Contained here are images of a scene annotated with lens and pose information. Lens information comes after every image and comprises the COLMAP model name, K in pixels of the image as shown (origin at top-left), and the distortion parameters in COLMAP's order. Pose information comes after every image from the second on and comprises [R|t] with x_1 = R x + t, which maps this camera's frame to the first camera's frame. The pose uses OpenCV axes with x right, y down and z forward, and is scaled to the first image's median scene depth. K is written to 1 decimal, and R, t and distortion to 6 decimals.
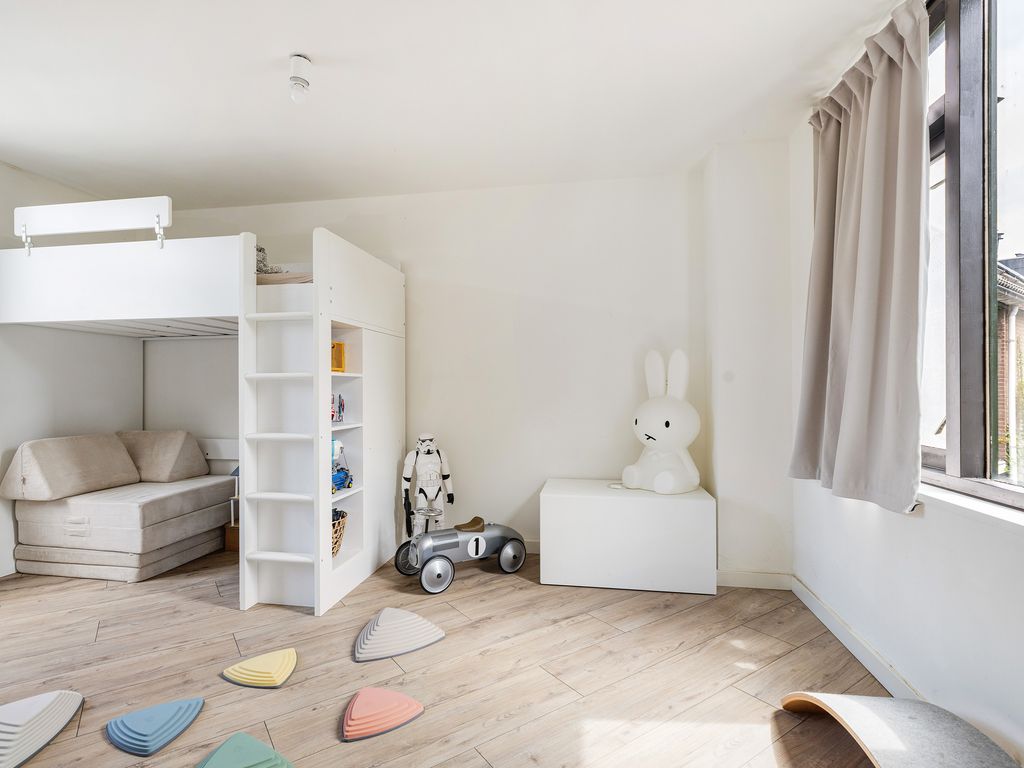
lens RADIAL K [[524.0, 0, 515.8], [0, 524.0, 391.7], [0, 0, 1]] dist [0.003351, -0.000593]
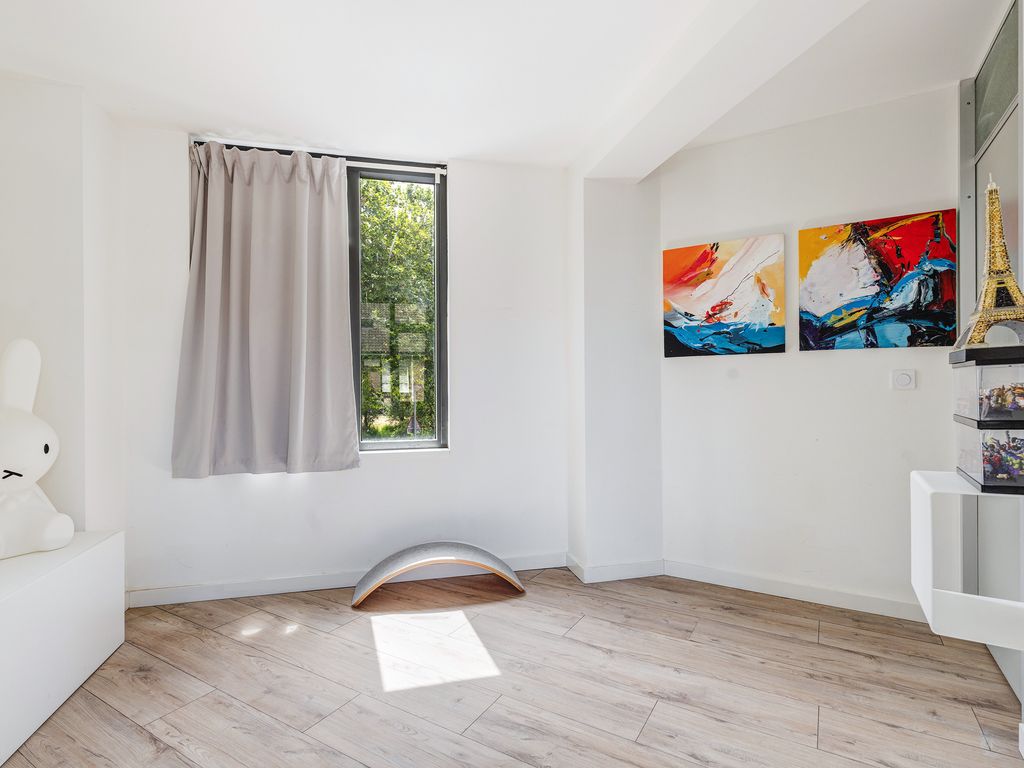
lens RADIAL K [[524.0, 0, 508.6], [0, 524.0, 390.4], [0, 0, 1]] dist [0.003351, -0.000593]
pose [[-0.401662, -0.004230, 0.915778, -0.631062], [0.005461, 0.999960, 0.007014, -0.016889], [-0.915771, 0.007818, -0.401624, 0.770098]]
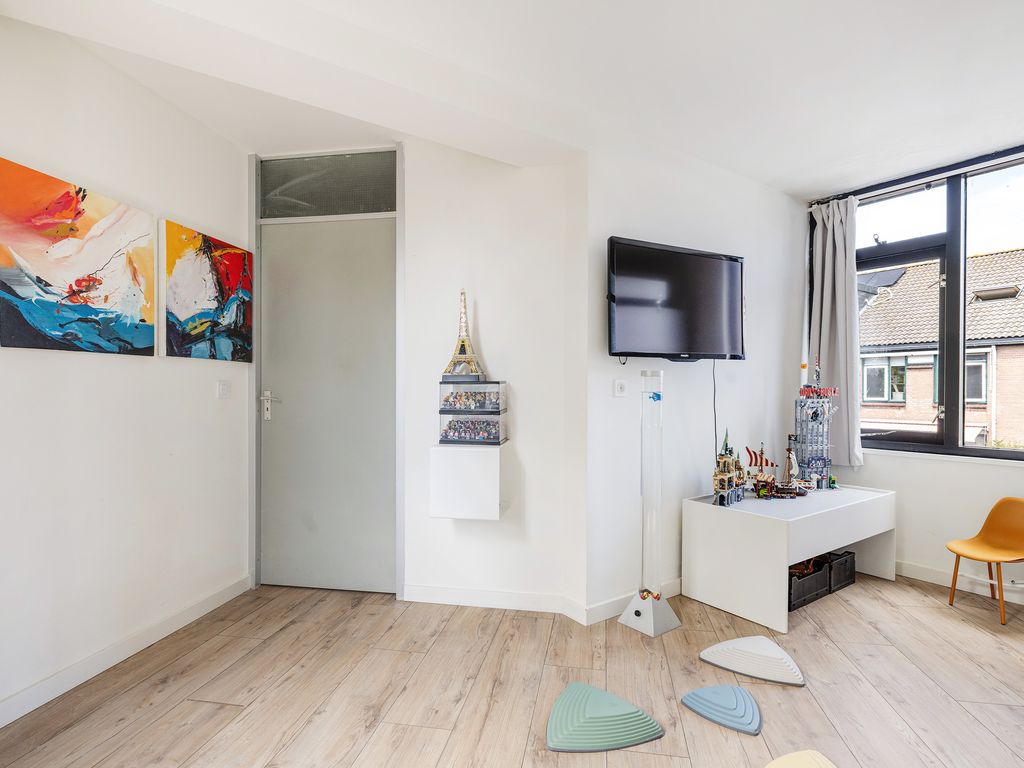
lens RADIAL K [[536.6, 0, 509.9], [0, 536.6, 399.3], [0, 0, 1]] dist [0.006898, 0.000434]
pose [[-0.712917, 0.013732, -0.701114, 0.263659], [0.001635, 0.999838, 0.017920, -0.024215], [0.701246, 0.011629, -0.712824, 0.911016]]
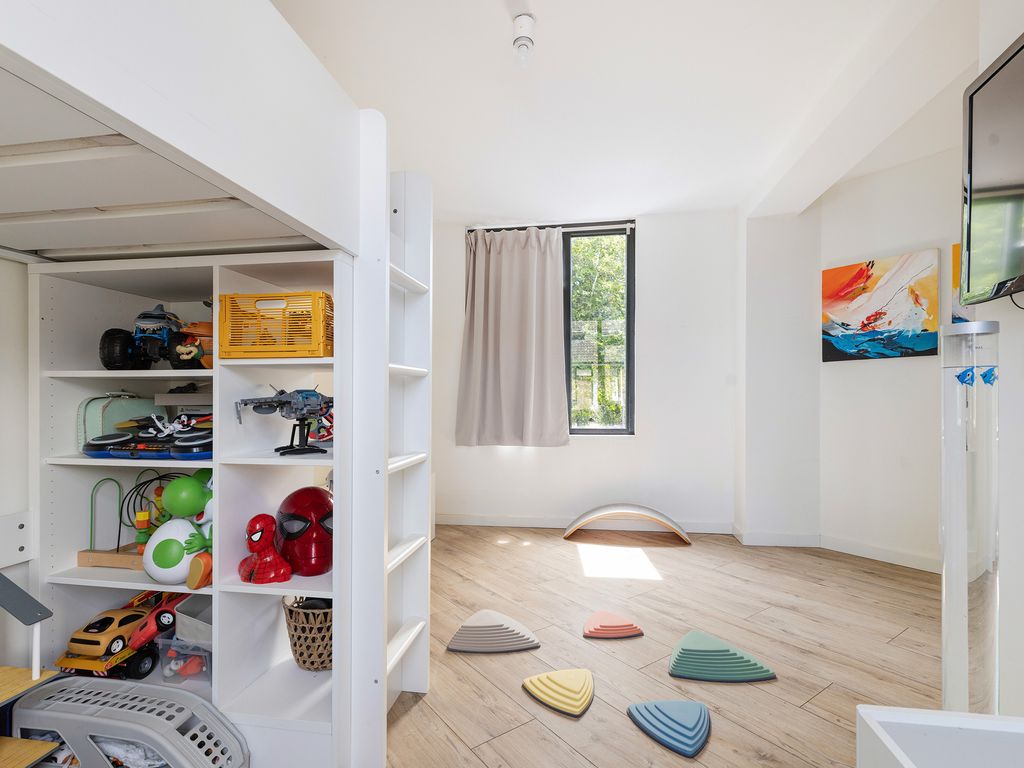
lens RADIAL K [[524.0, 0, 509.5], [0, 524.0, 409.9], [0, 0, 1]] dist [0.003351, -0.000593]
pose [[-0.016055, -0.024374, 0.999574, -1.031070], [0.004309, 0.999692, 0.024446, 0.005871], [-0.999862, 0.004699, -0.015945, 0.817092]]
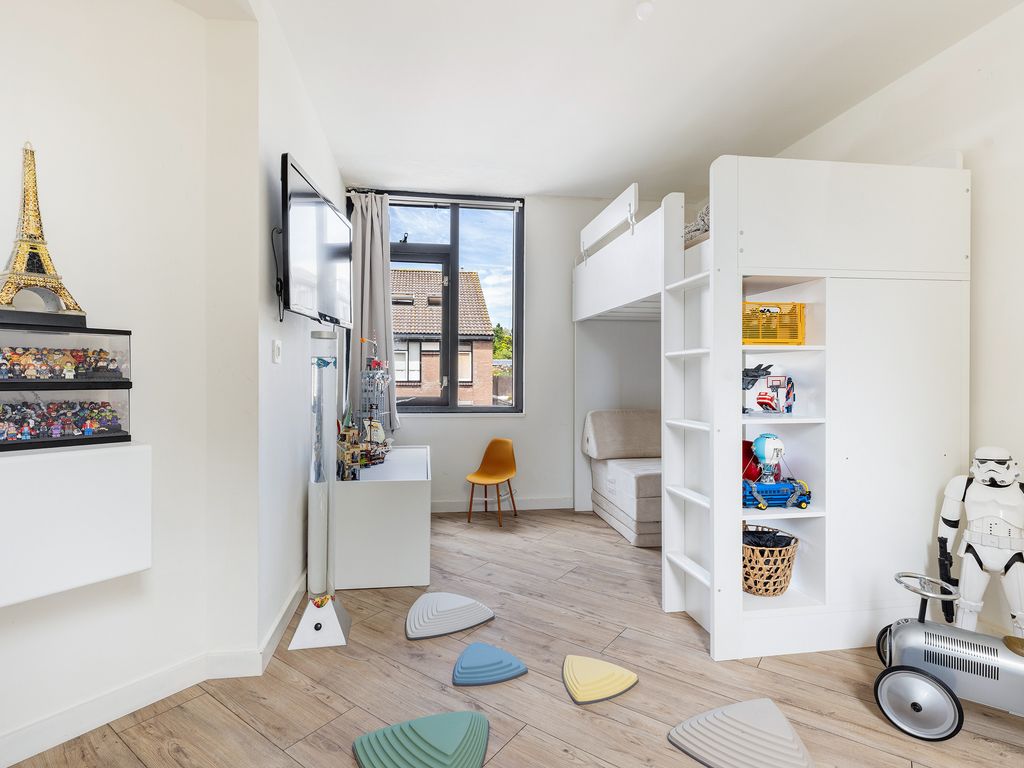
lens RADIAL K [[524.0, 0, 493.1], [0, 524.0, 379.5], [0, 0, 1]] dist [0.003351, -0.000593]
pose [[0.303221, 0.012766, -0.952835, 0.237067], [-0.003992, 0.999919, 0.012127, 0.003243], [0.952912, 0.000126, 0.303248, 0.409167]]
